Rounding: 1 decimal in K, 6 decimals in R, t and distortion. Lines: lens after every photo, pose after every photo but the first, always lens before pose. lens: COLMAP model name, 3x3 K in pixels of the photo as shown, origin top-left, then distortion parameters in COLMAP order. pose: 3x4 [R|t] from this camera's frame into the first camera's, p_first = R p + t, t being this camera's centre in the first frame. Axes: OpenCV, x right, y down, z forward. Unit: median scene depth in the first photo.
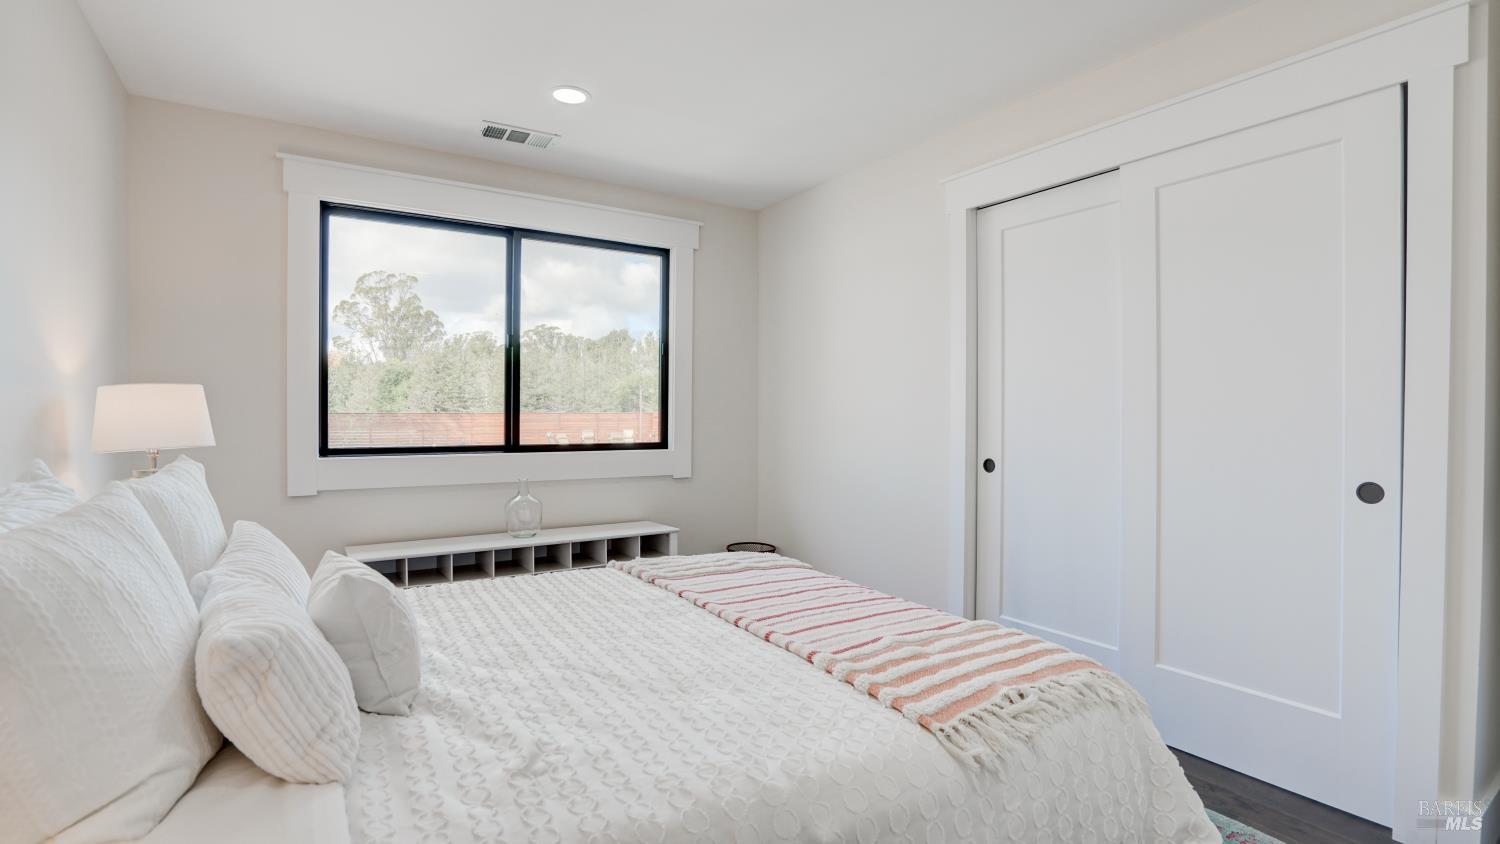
lens RADIAL K [[698.6, 0, 743.9], [0, 698.6, 426.5], [0, 0, 1]] dist [-0.047442, 0.022822]
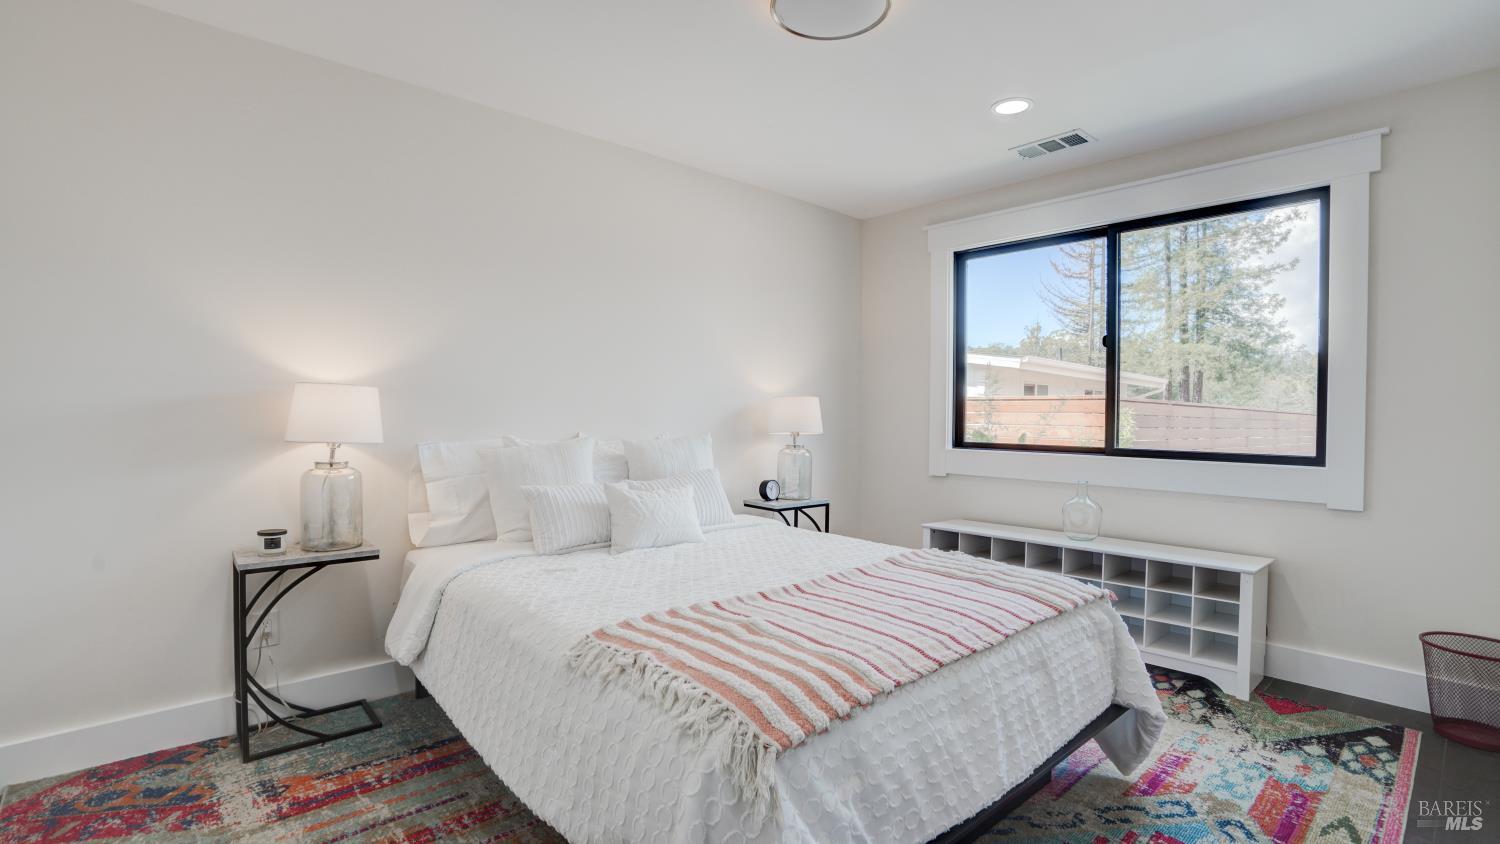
lens RADIAL K [[682.7, 0, 743.2], [0, 682.7, 429.0], [0, 0, 1]] dist [-0.019851, 0.000260]
pose [[0.168960, 0.021759, -0.985383, 0.709847], [-0.026270, 0.999501, 0.017566, -0.004319], [0.985273, 0.022918, 0.169447, 0.455557]]
